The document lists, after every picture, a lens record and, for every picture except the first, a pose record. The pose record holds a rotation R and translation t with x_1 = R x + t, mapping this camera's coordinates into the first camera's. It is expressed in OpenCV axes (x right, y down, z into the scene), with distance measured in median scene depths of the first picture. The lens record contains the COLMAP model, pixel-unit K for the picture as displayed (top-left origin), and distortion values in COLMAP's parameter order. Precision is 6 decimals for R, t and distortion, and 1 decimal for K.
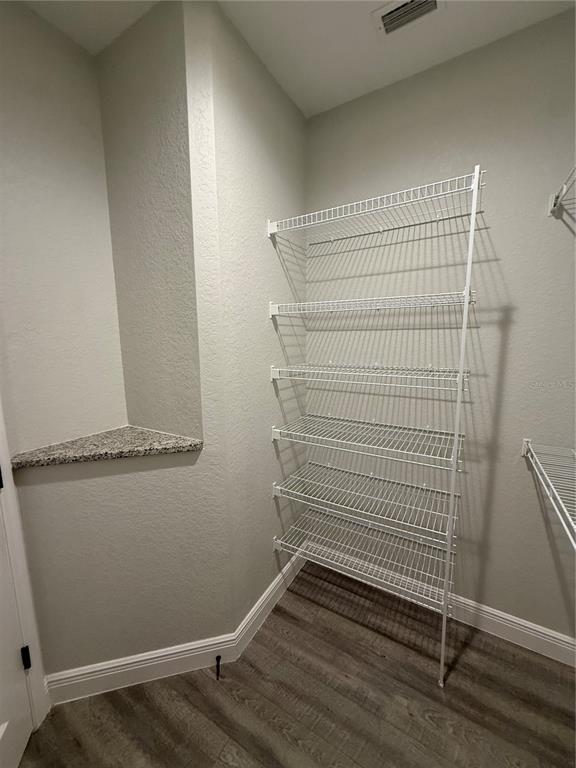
lens RADIAL K [[304.7, 0, 289.7], [0, 304.7, 385.2], [0, 0, 1]] dist [-0.000654, -0.000044]
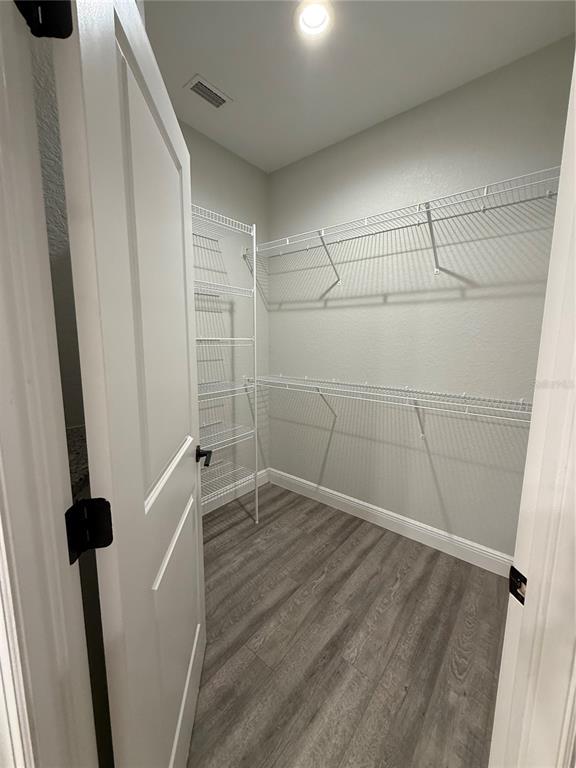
lens RADIAL K [[304.7, 0, 290.1], [0, 304.7, 381.8], [0, 0, 1]] dist [-0.000654, -0.000044]
pose [[0.145176, -0.127850, 0.981111, -1.022526], [0.134736, 0.984933, 0.108411, 0.051114], [-0.980189, 0.116453, 0.160215, 0.448090]]
